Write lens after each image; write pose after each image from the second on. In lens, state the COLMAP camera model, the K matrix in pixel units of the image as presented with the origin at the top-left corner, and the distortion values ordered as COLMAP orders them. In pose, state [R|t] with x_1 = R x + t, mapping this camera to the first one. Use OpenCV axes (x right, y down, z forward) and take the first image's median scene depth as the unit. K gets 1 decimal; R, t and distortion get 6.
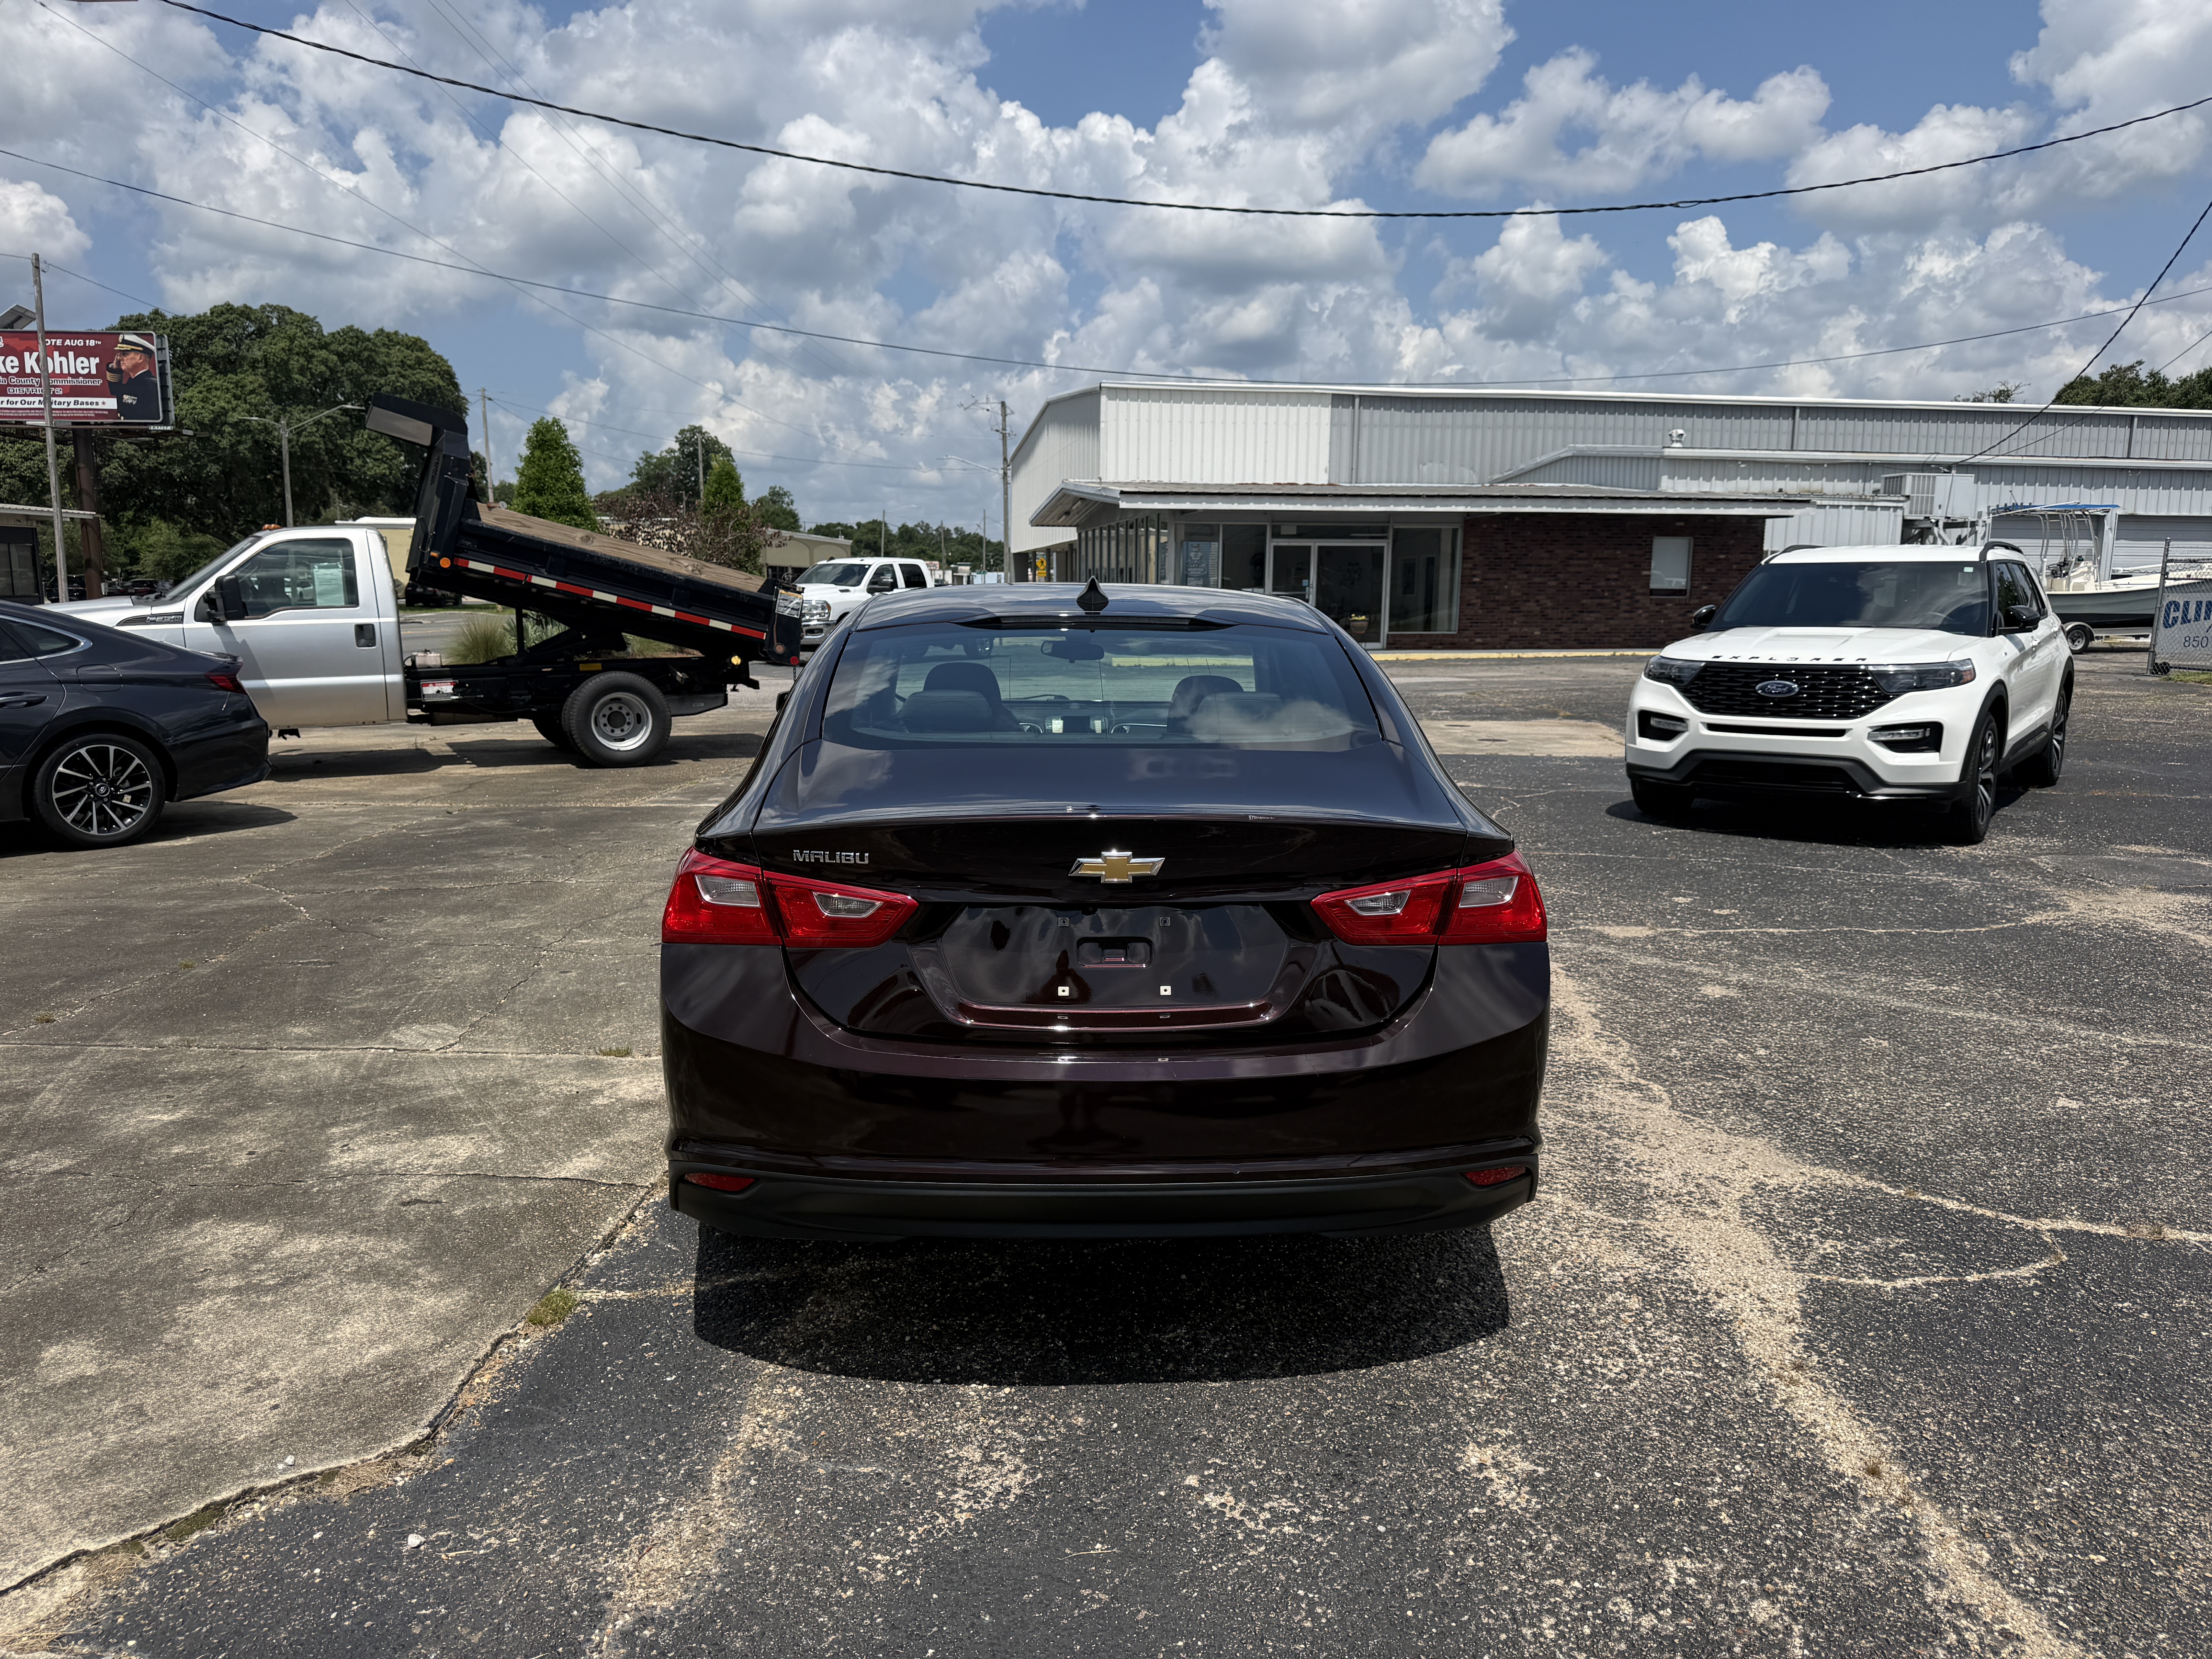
lens RADIAL K [[1554.1, 0, 1106.0], [0, 1554.1, 829.5], [0, 0, 1]] dist [0.050473, -0.070145]
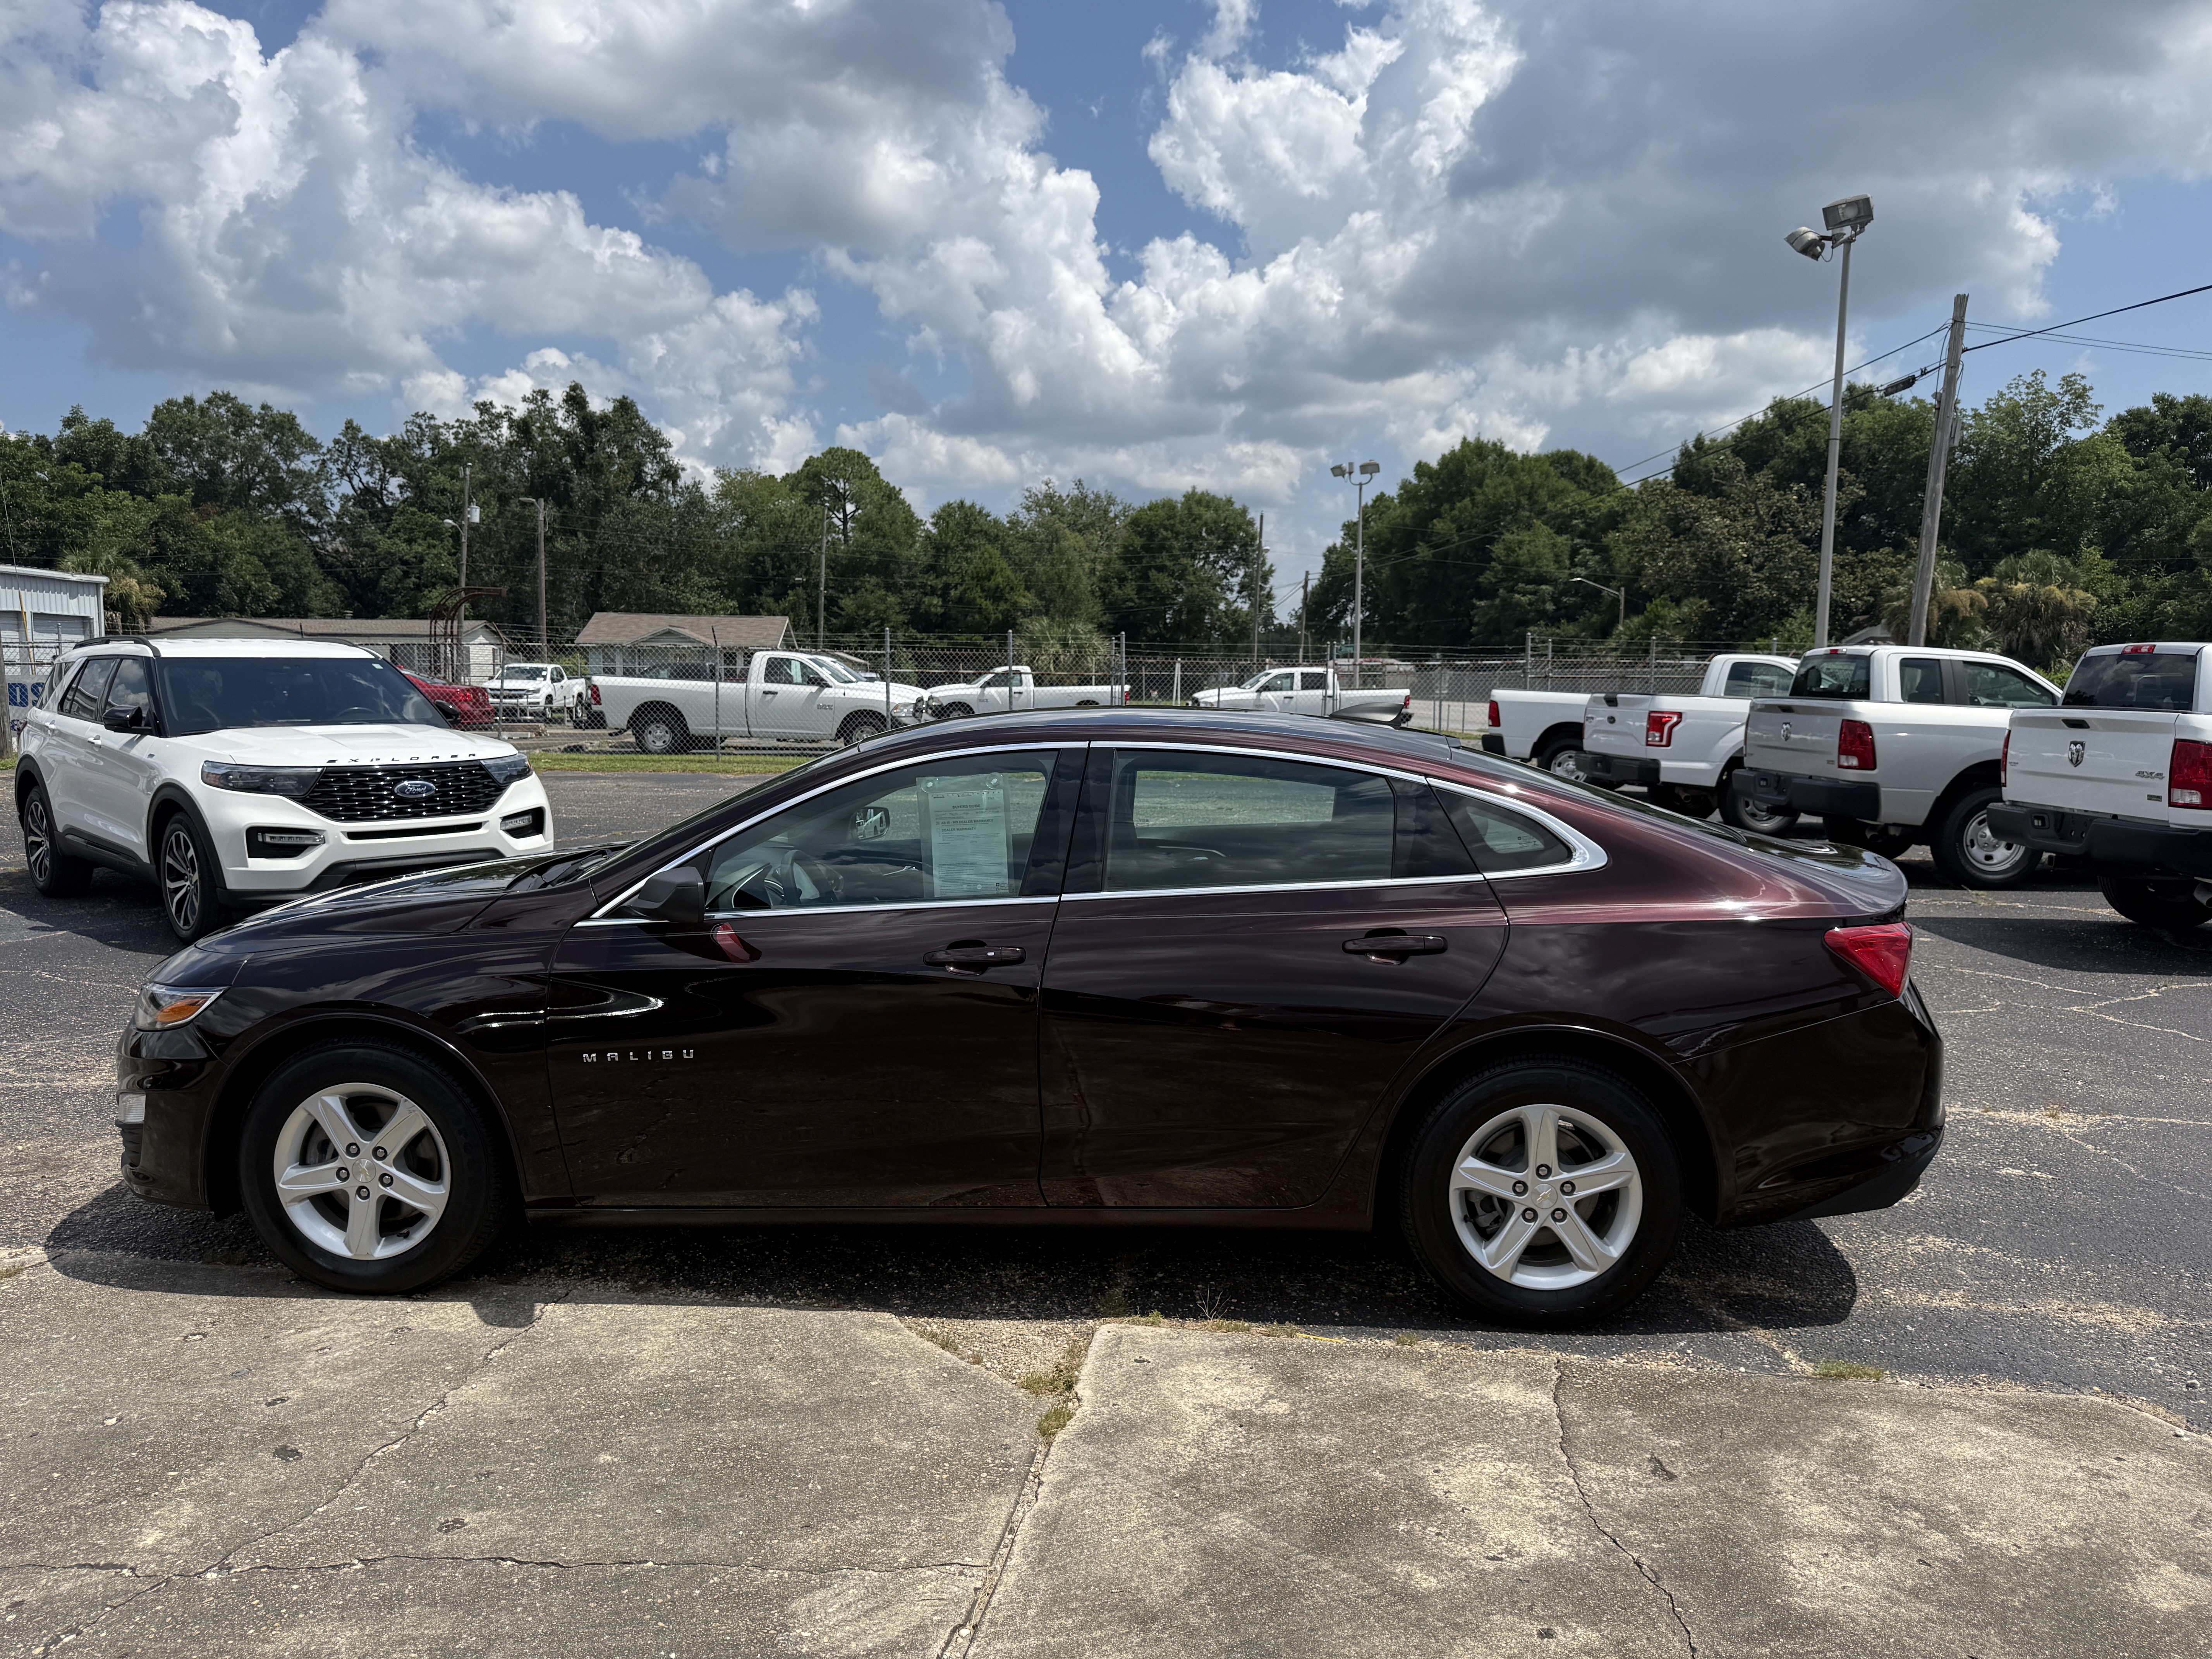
lens RADIAL K [[1554.1, 0, 1106.0], [0, 1554.1, 829.5], [0, 0, 1]] dist [0.050473, -0.070145]
pose [[0.094635, -0.099948, 0.990482, -1.103623], [0.148142, 0.985283, 0.085269, -0.183308], [-0.984428, 0.138662, 0.108049, 1.016867]]
